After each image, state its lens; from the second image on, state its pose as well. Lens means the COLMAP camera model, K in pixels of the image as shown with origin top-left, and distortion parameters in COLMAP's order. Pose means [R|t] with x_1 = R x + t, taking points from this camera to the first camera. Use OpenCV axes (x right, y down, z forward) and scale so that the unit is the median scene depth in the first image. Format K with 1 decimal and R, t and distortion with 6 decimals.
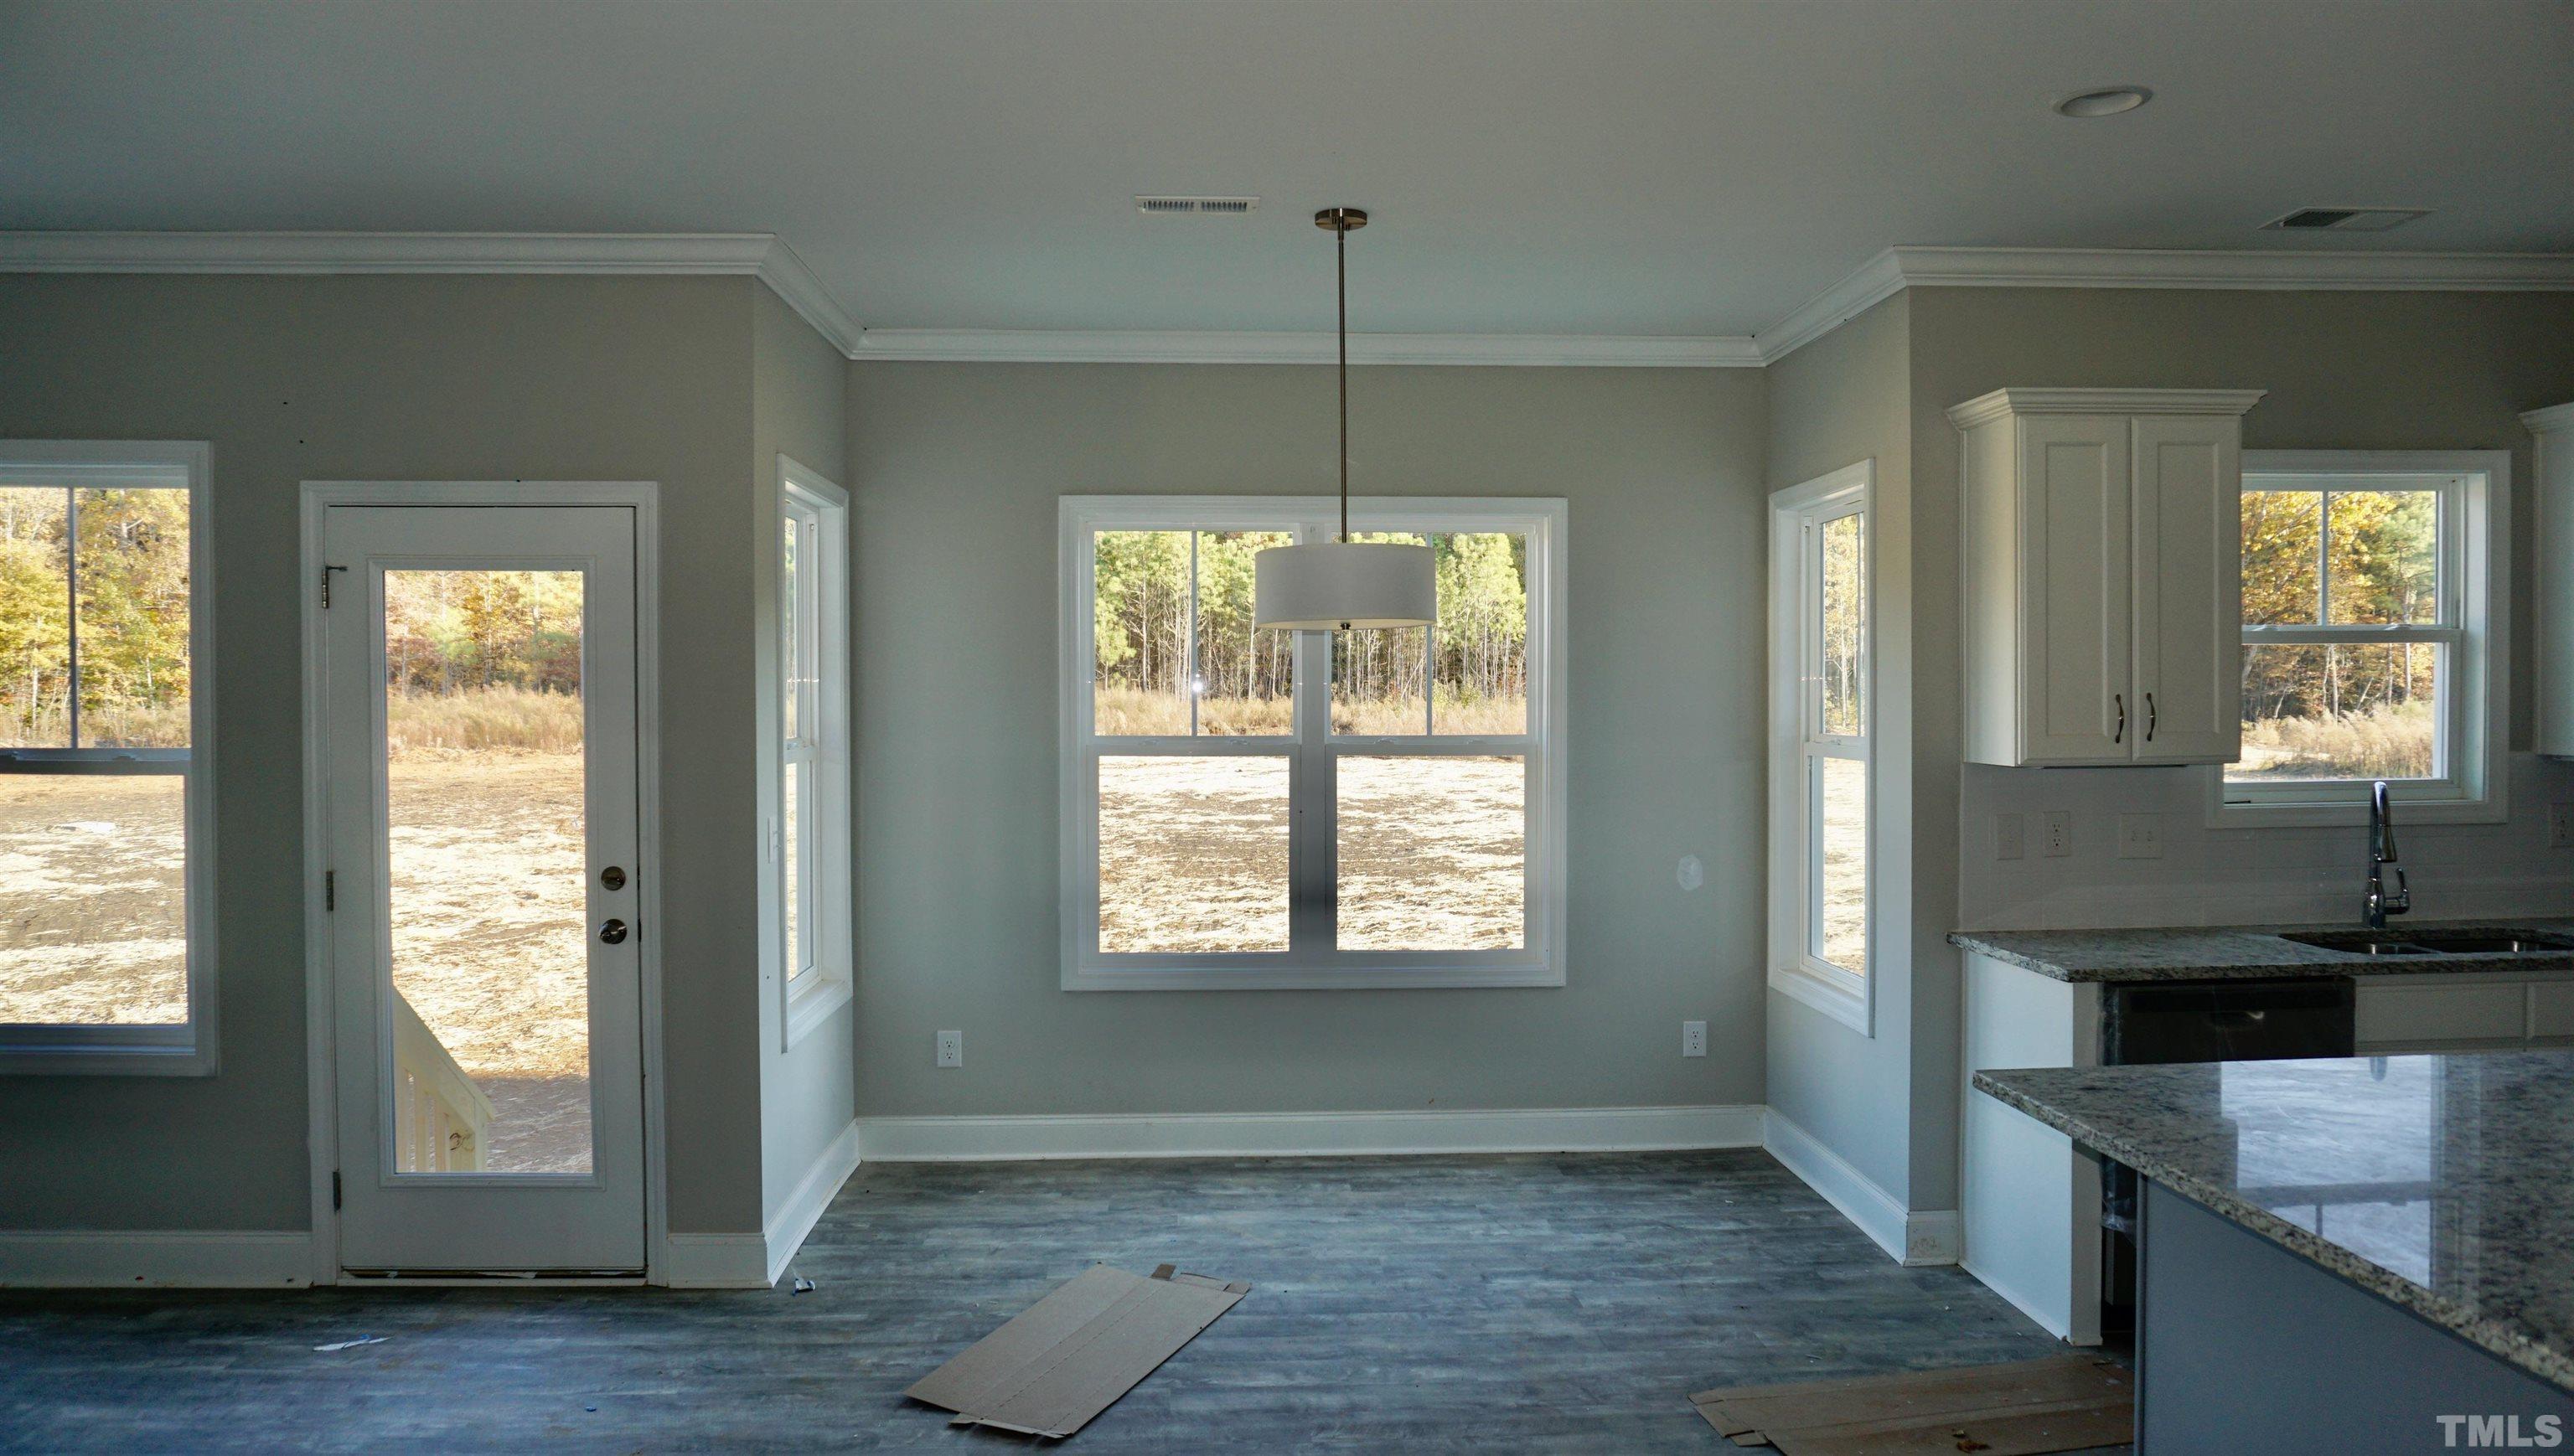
lens RADIAL K [[1711.2, 0, 1276.4], [0, 1711.2, 718.1], [0, 0, 1]] dist [-0.052340, -0.002200]
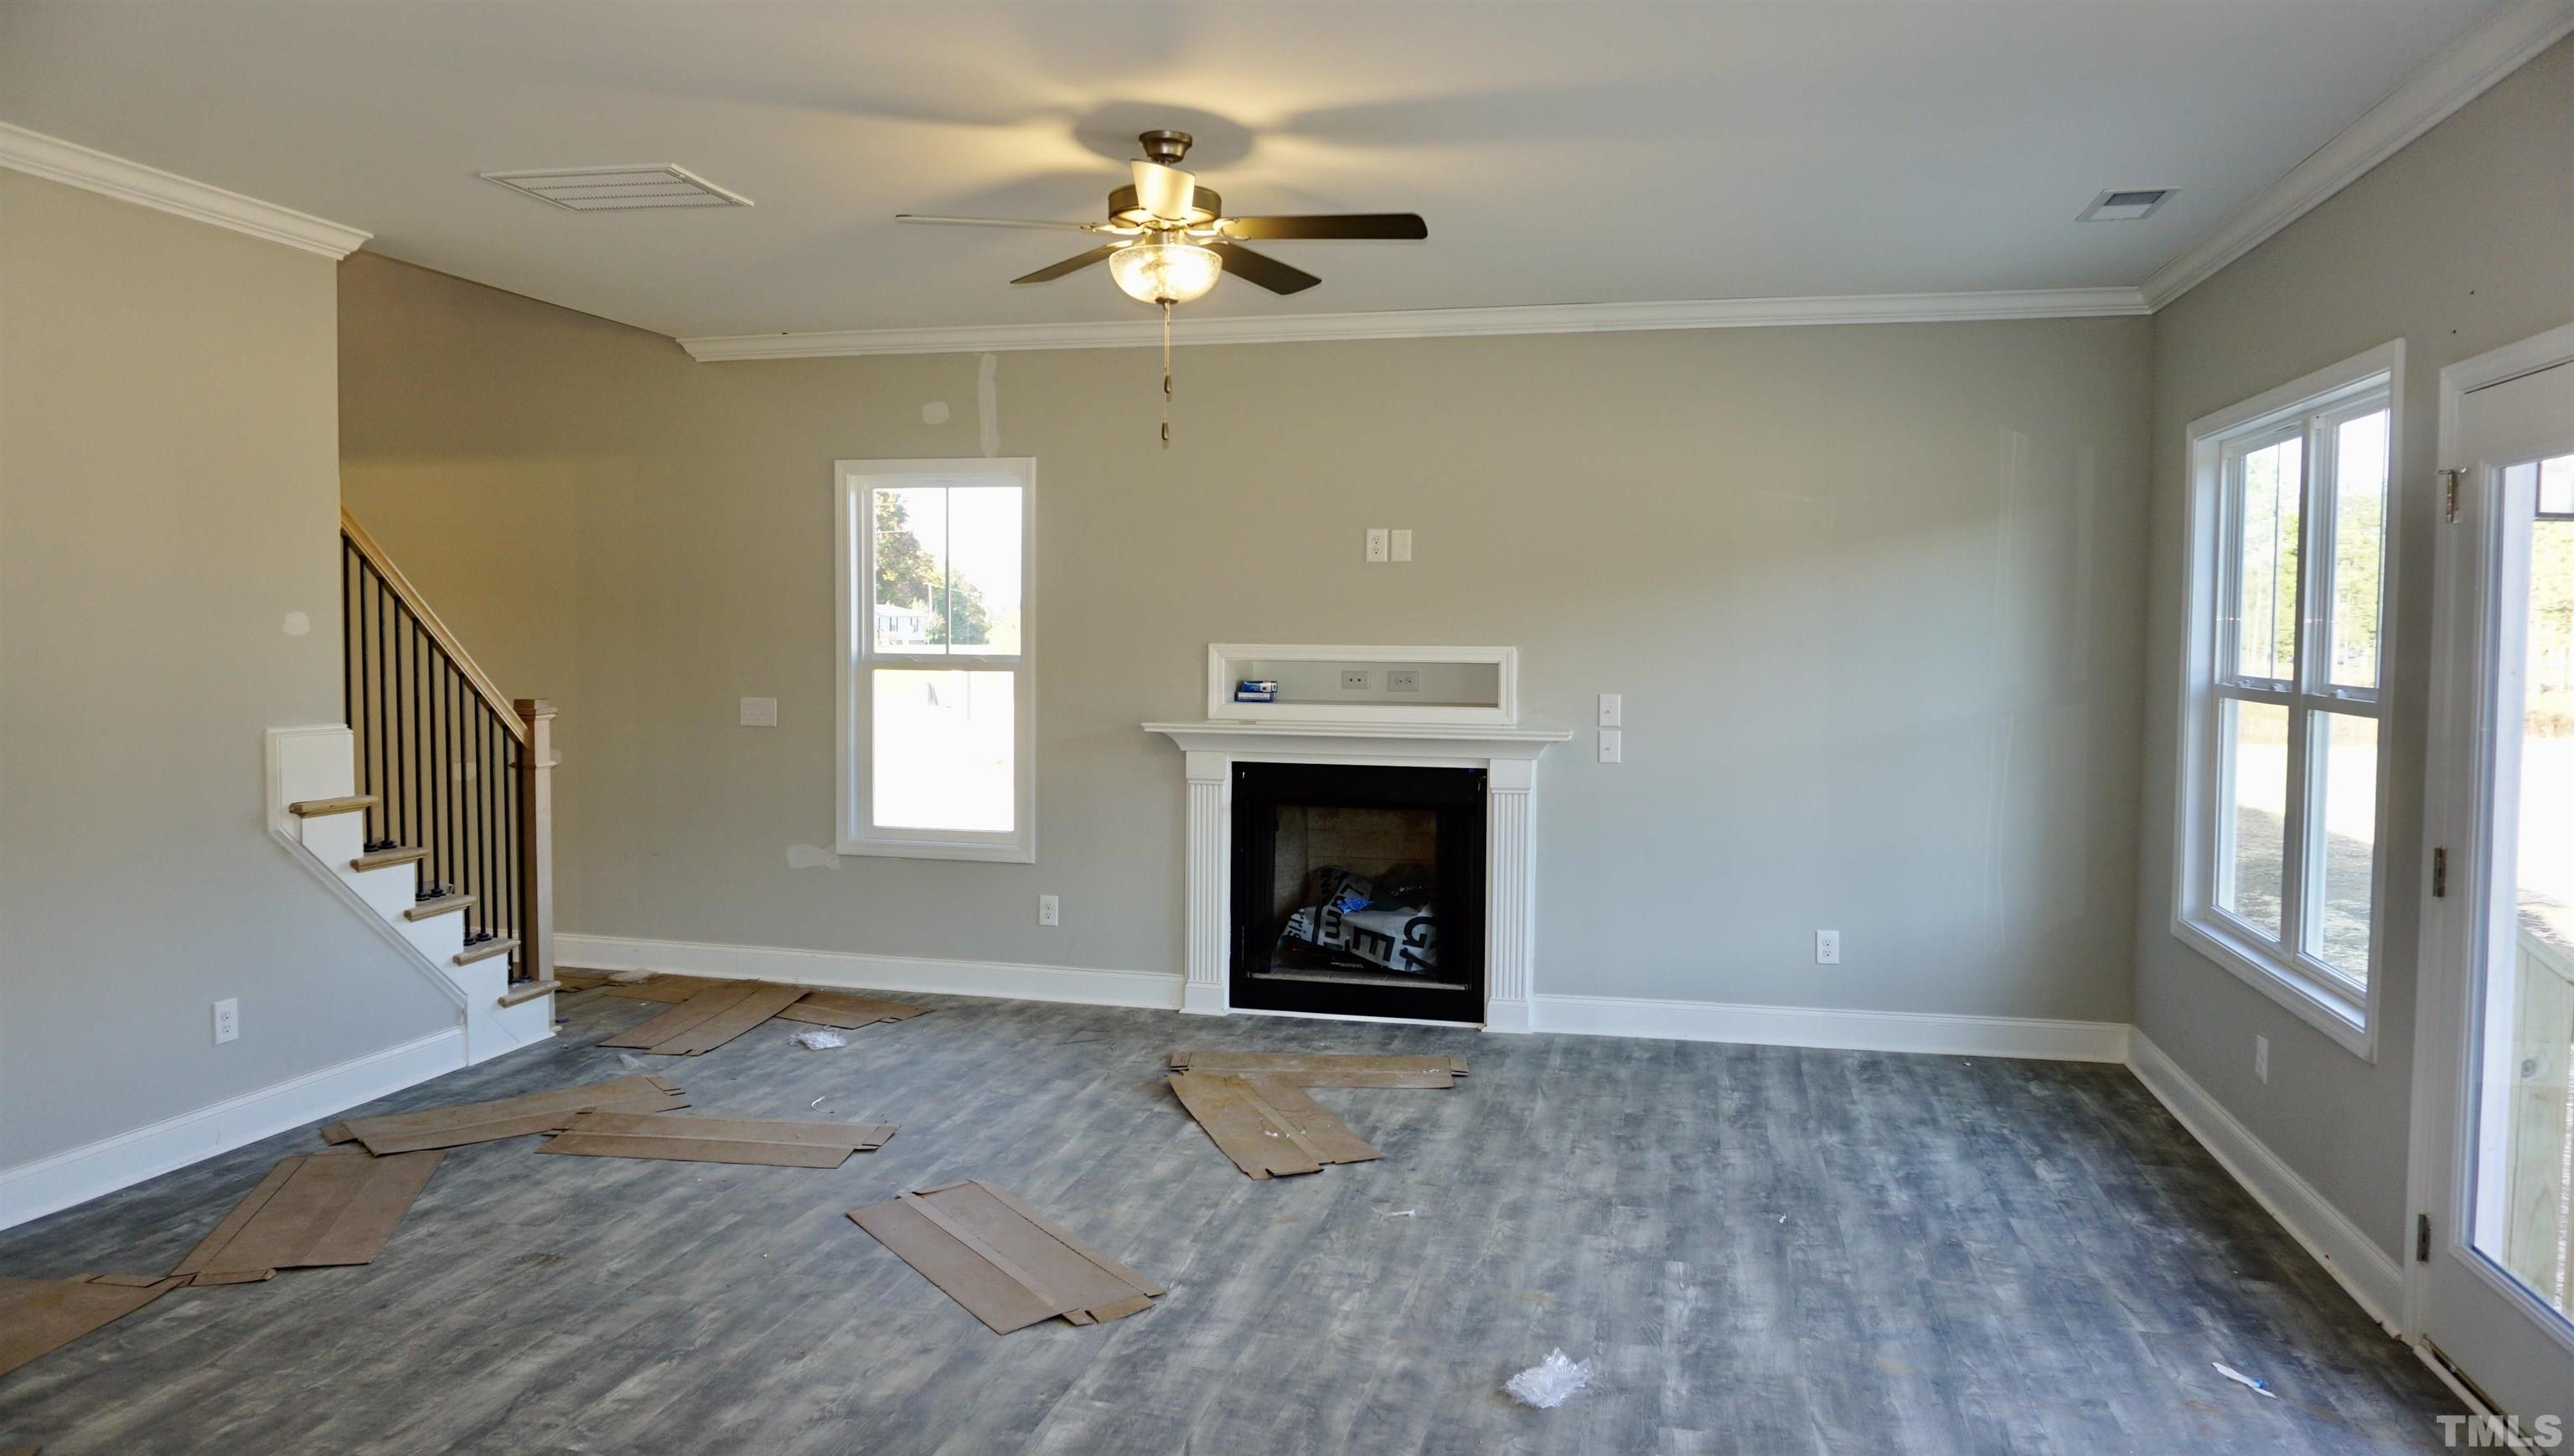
lens RADIAL K [[1695.1, 0, 1283.3], [0, 1695.1, 721.1], [0, 0, 1]] dist [-0.052896, 0.043389]
pose [[-0.285581, 0.050930, -0.957000, 0.362491], [-0.019209, 0.998082, 0.058849, -0.005922], [0.958162, 0.035189, -0.284055, 0.692861]]
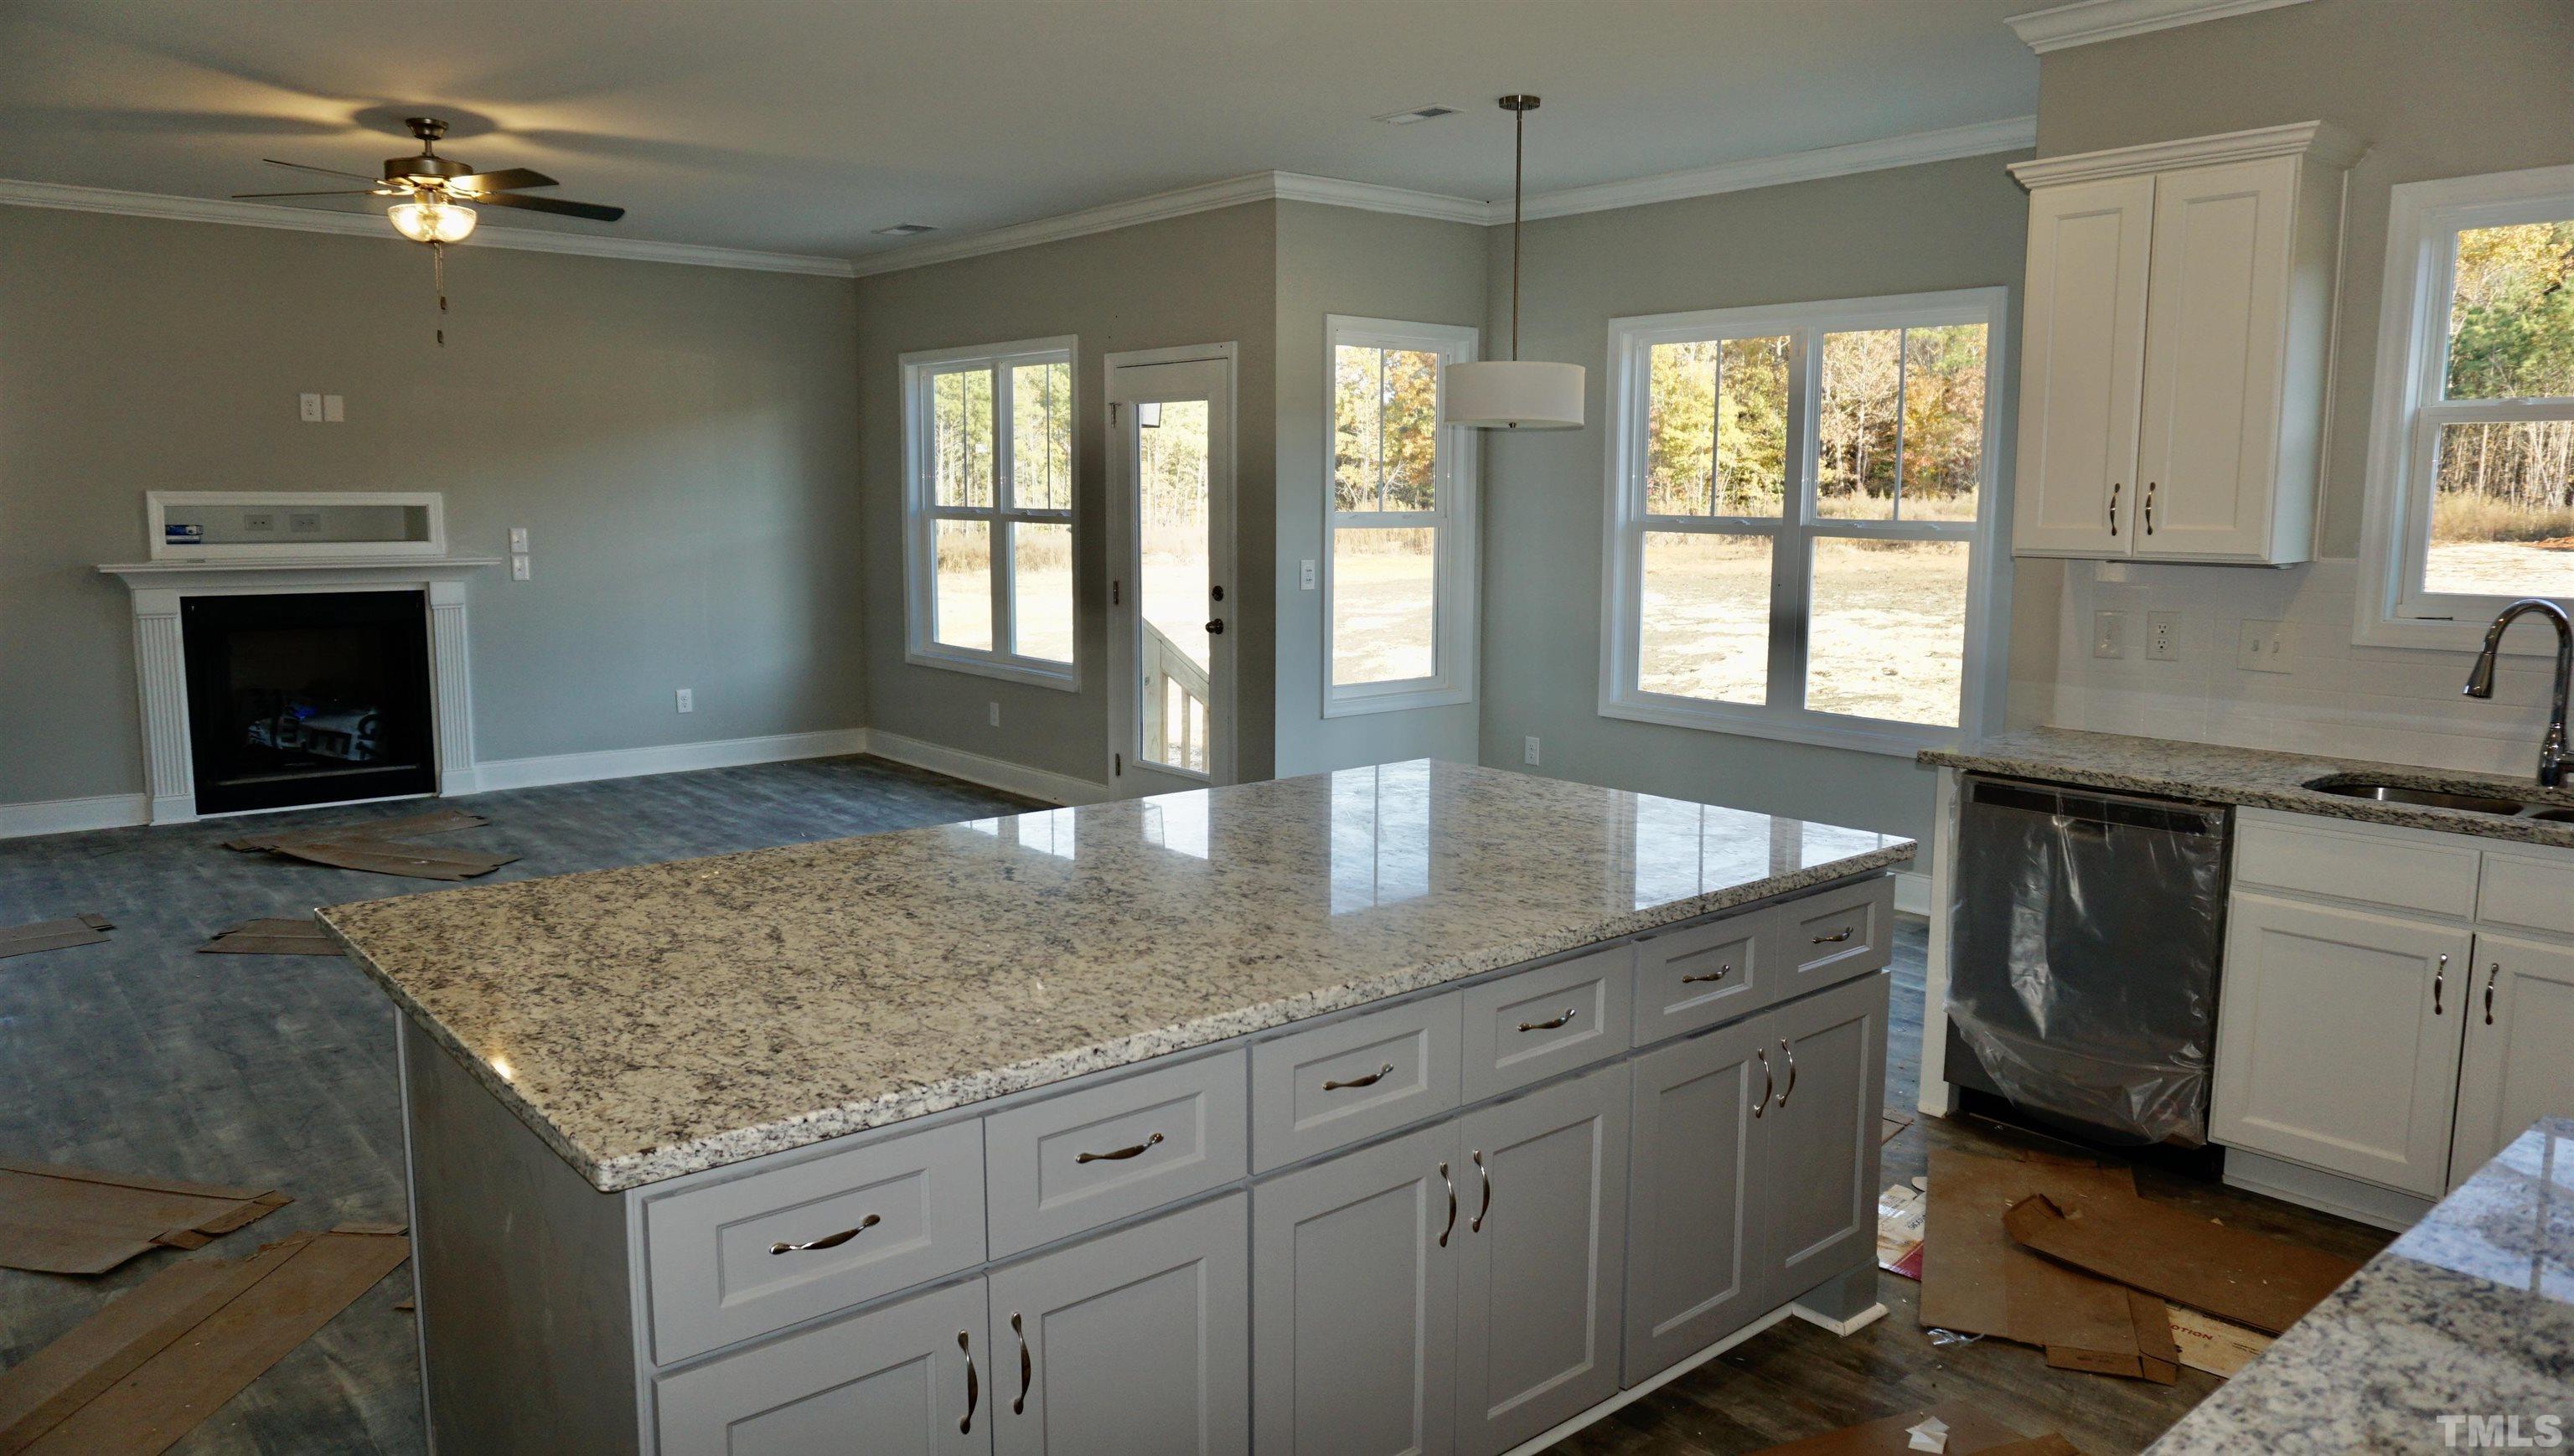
lens RADIAL K [[1688.4, 0, 1261.3], [0, 1688.4, 724.1], [0, 0, 1]] dist [-0.044291, 0.048521]
pose [[0.601841, 0.115945, -0.790154, 0.931343], [-0.019565, 0.991249, 0.130550, 0.006677], [0.798376, -0.063111, 0.598843, 0.060893]]
